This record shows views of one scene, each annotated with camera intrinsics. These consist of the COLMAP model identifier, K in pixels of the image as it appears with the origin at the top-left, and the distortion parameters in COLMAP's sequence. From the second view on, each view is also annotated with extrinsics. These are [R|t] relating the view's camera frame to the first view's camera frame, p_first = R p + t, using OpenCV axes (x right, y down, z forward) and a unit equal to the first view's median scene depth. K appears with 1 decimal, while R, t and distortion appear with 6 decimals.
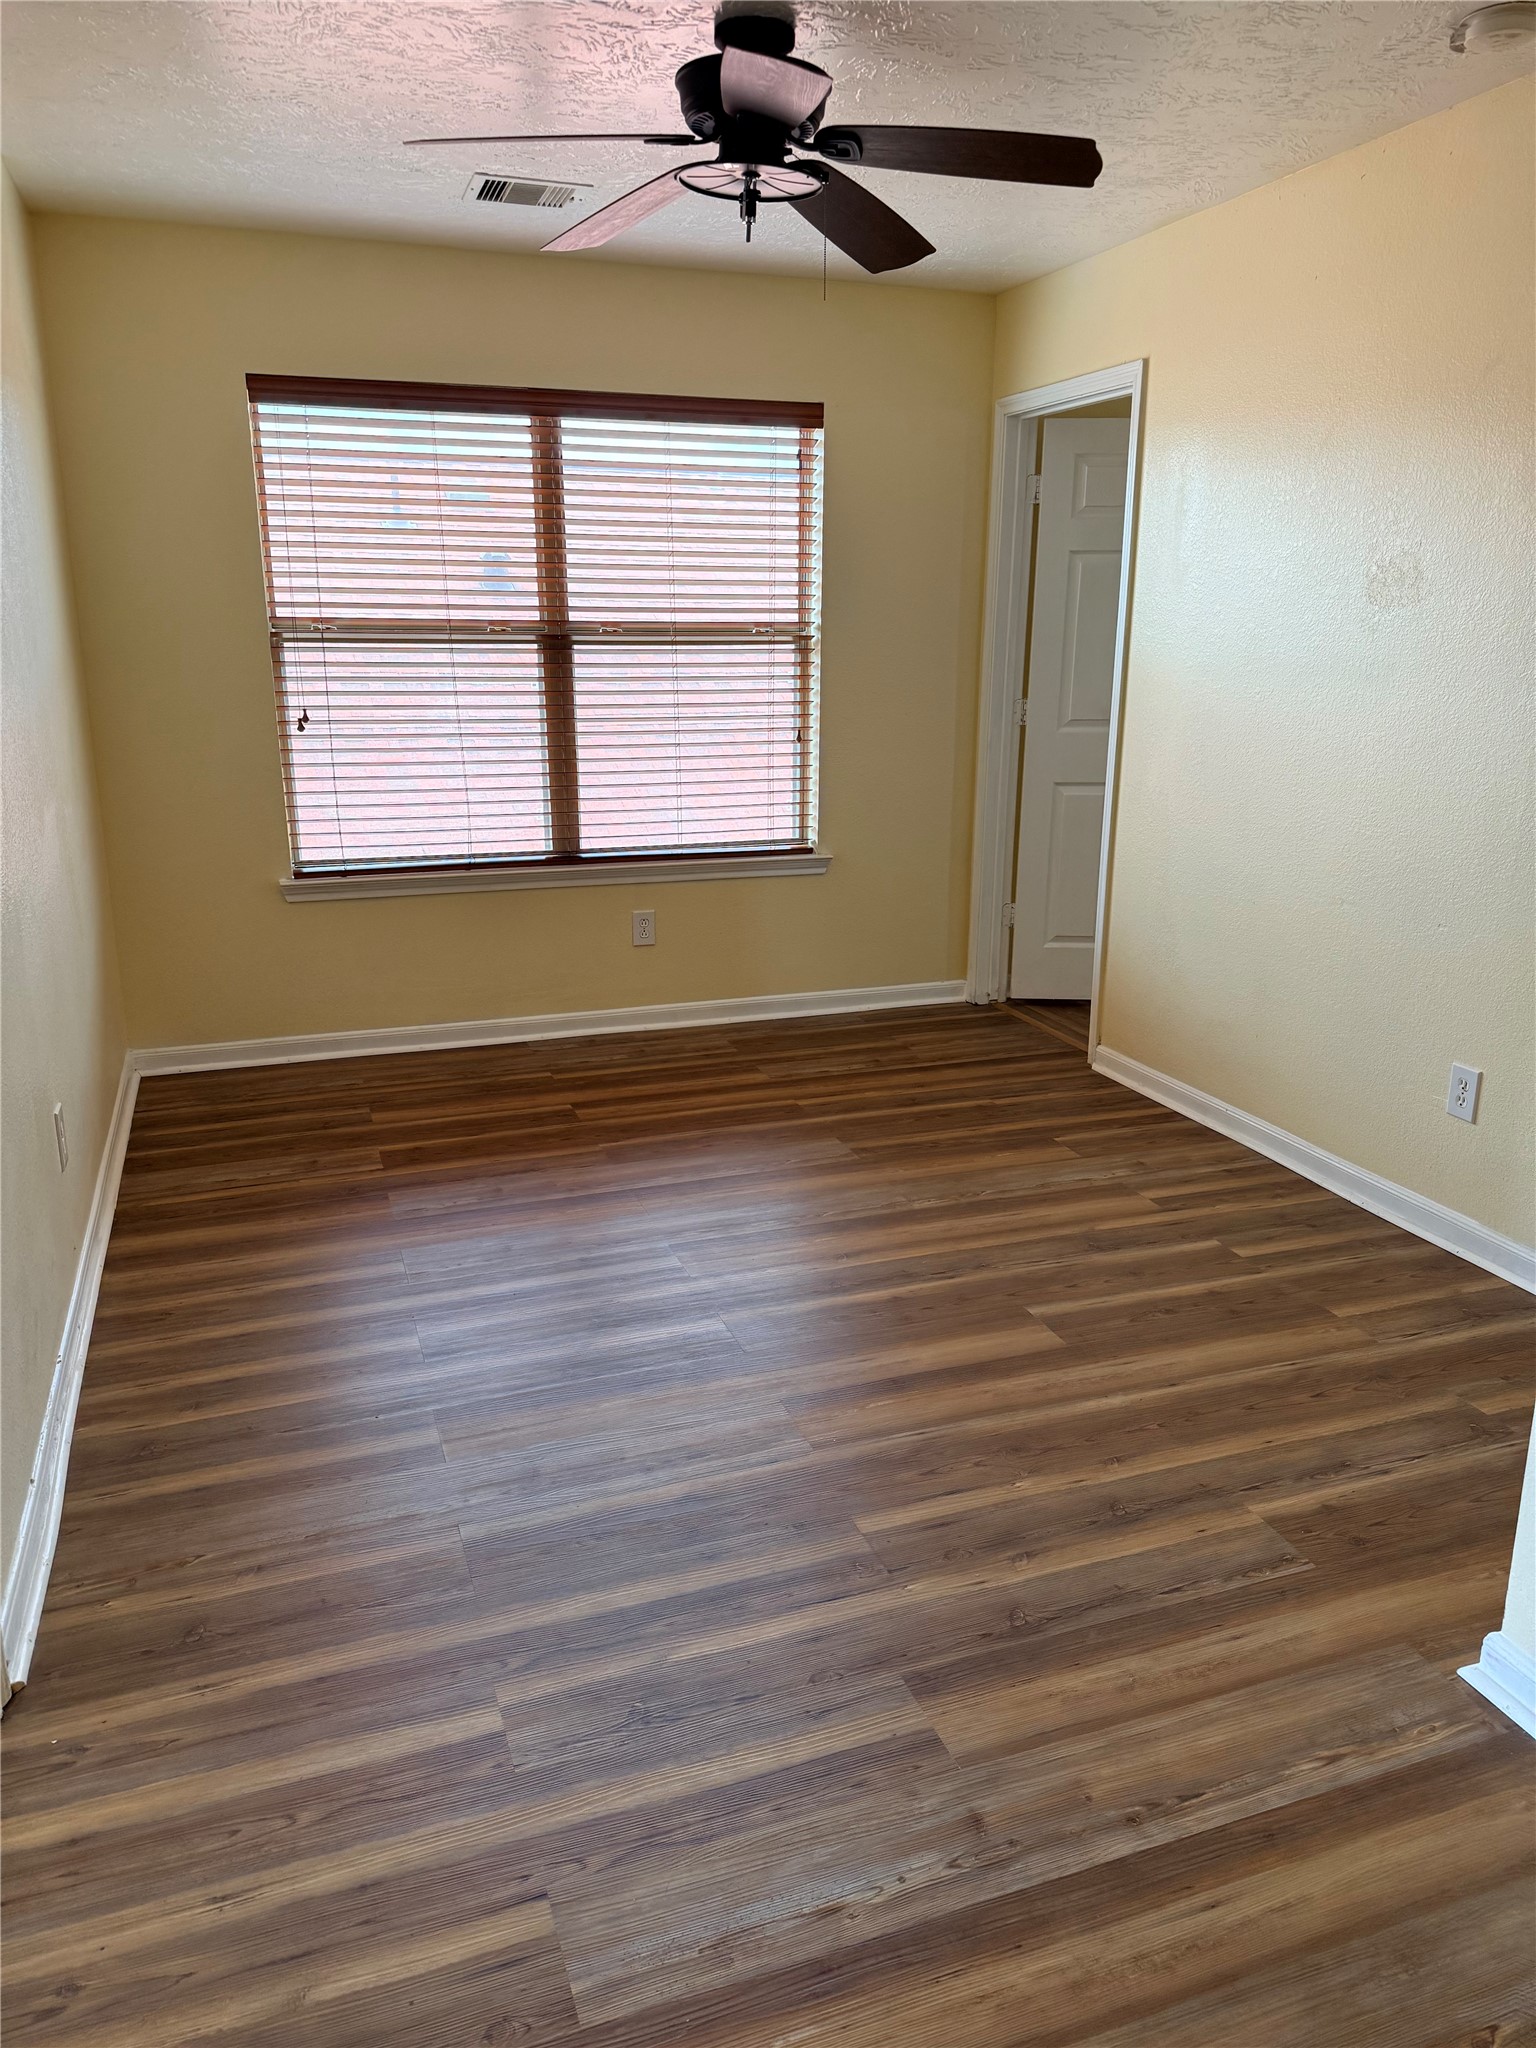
lens RADIAL K [[1403.6, 0, 759.1], [0, 1403.6, 1027.1], [0, 0, 1]] dist [0.006373, -0.029287]
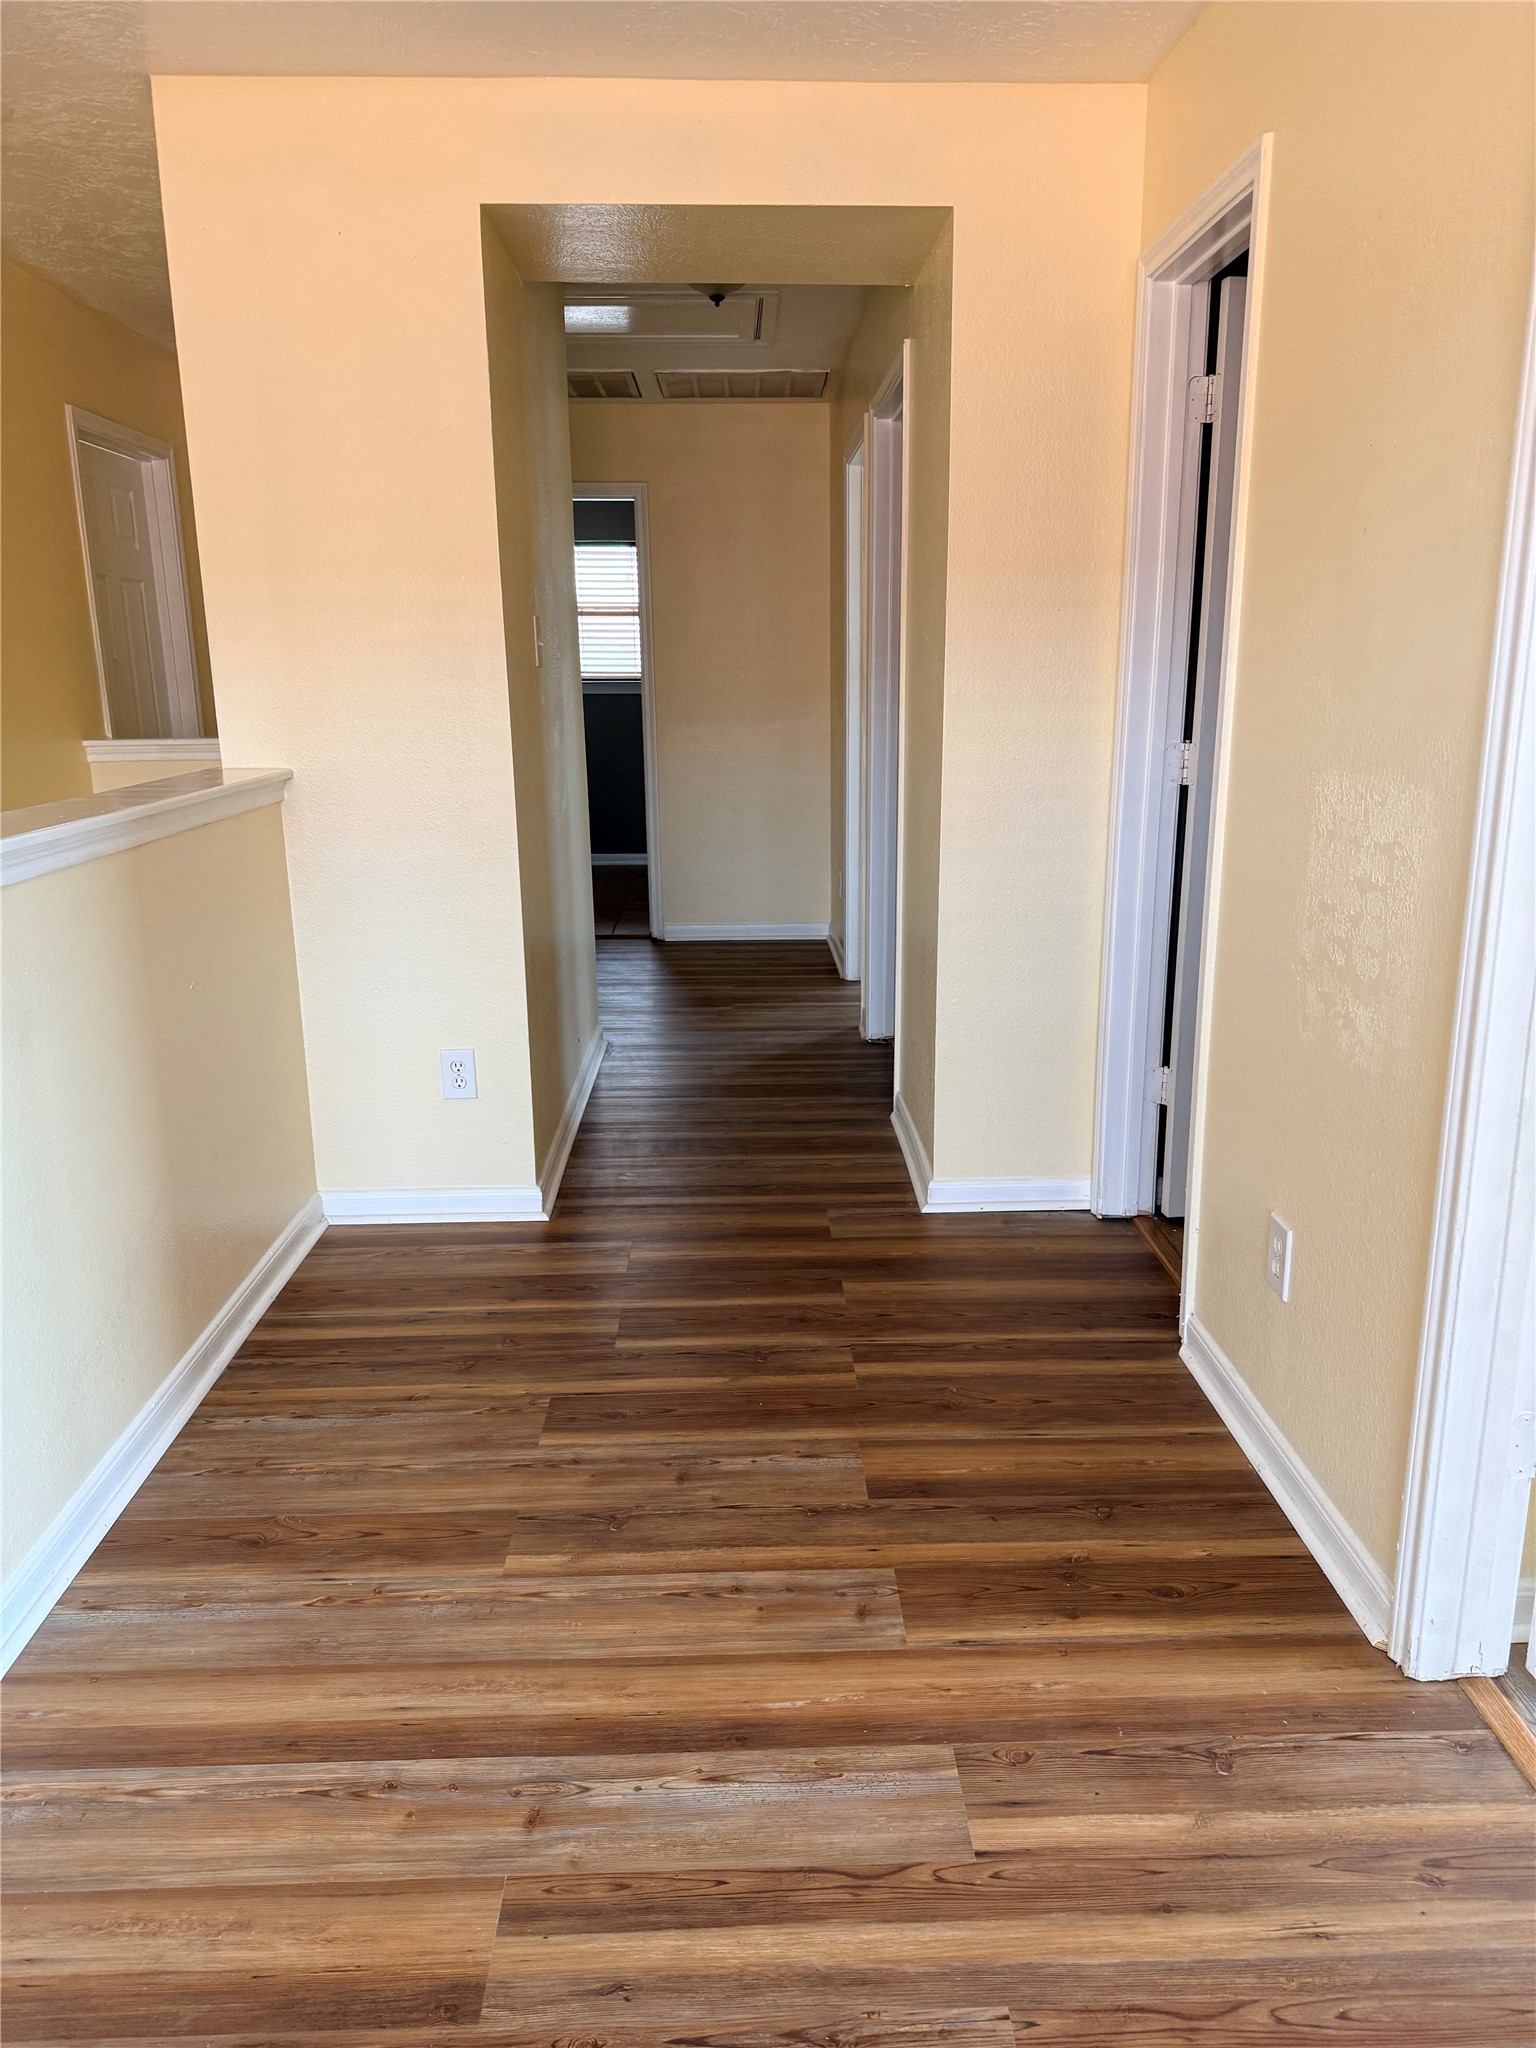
lens RADIAL K [[1403.6, 0, 772.6], [0, 1403.6, 1025.9], [0, 0, 1]] dist [0.006373, -0.029287]
pose [[-0.951180, -0.073977, 0.299640, -0.279520], [0.092083, 0.858611, 0.504290, -0.420724], [-0.294580, 0.507262, -0.809881, 1.606481]]
